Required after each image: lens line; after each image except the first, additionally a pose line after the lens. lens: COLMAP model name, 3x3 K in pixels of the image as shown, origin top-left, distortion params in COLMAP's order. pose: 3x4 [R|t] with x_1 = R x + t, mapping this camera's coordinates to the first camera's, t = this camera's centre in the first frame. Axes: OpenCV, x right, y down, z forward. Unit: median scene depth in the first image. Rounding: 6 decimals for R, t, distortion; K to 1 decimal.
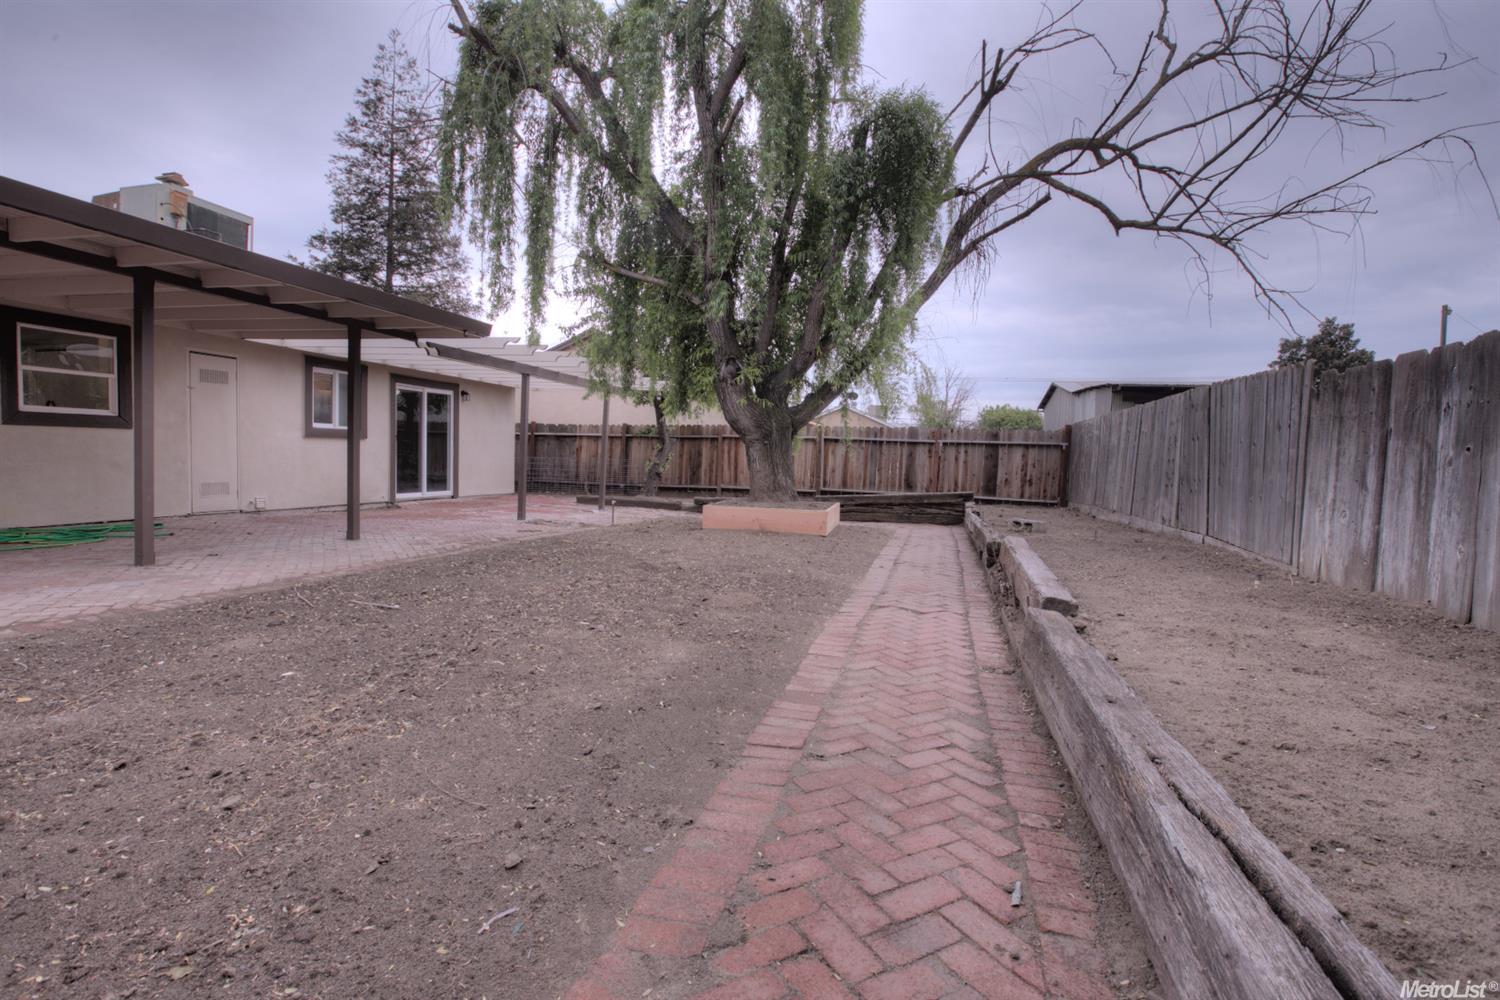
lens RADIAL K [[690.7, 0, 749.8], [0, 690.7, 499.7], [0, 0, 1]] dist [-0.049675, 0.017047]
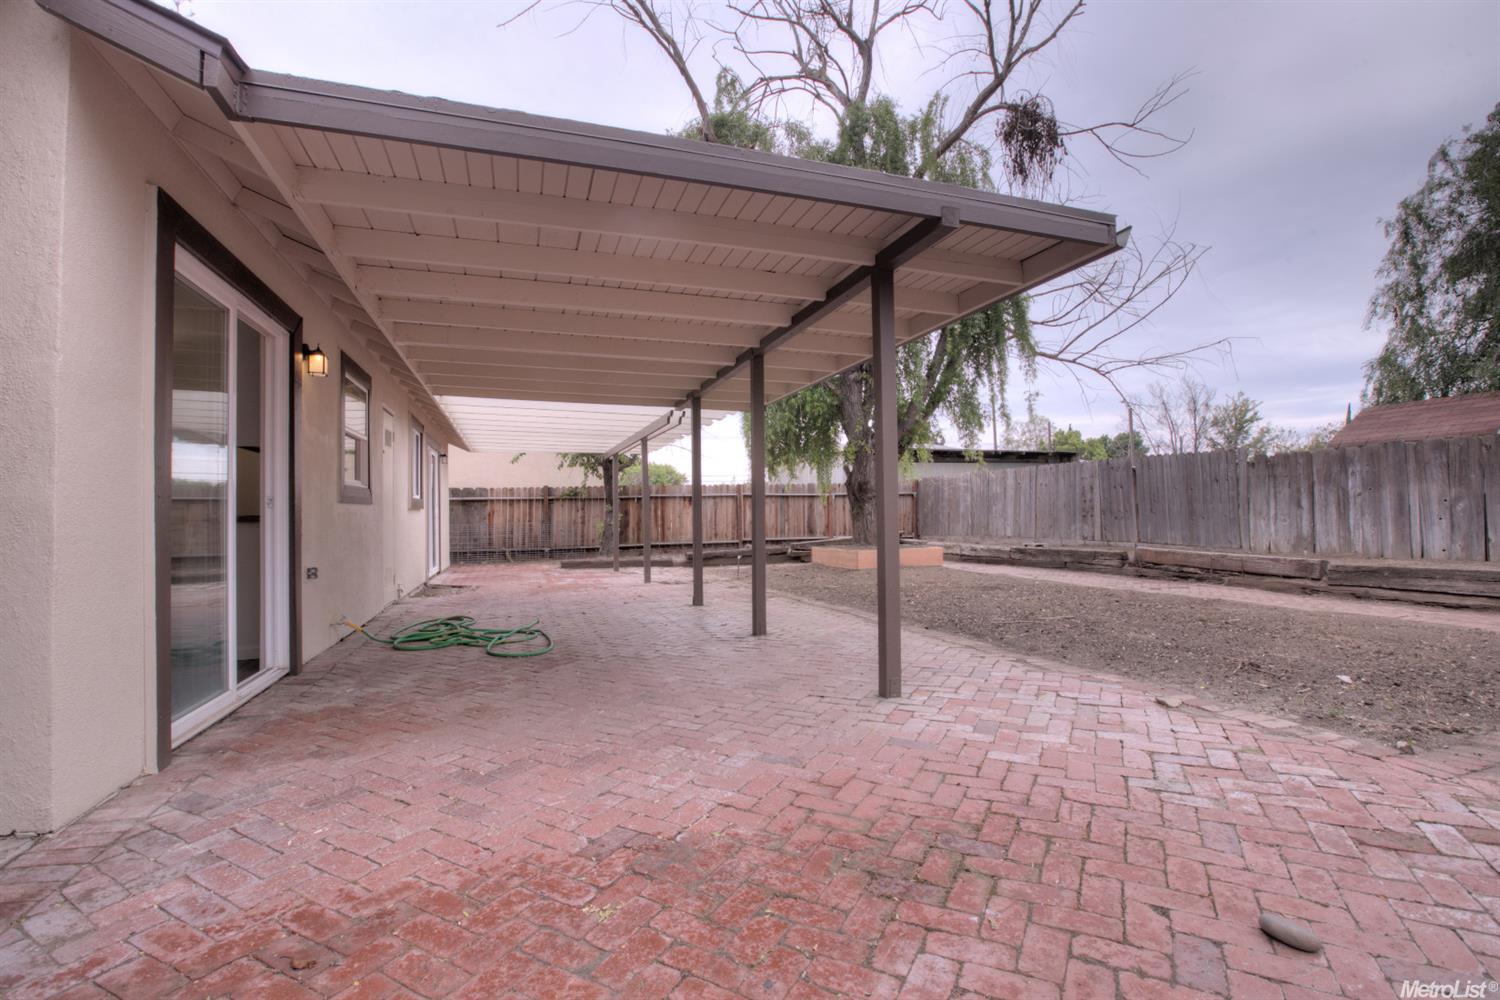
lens RADIAL K [[690.7, 0, 752.2], [0, 690.7, 504.1], [0, 0, 1]] dist [-0.049675, 0.017047]
pose [[0.833621, -0.036090, 0.551157, -0.515097], [0.075956, 0.995873, -0.049673, -0.015653], [-0.547090, 0.083272, 0.832922, 0.035293]]
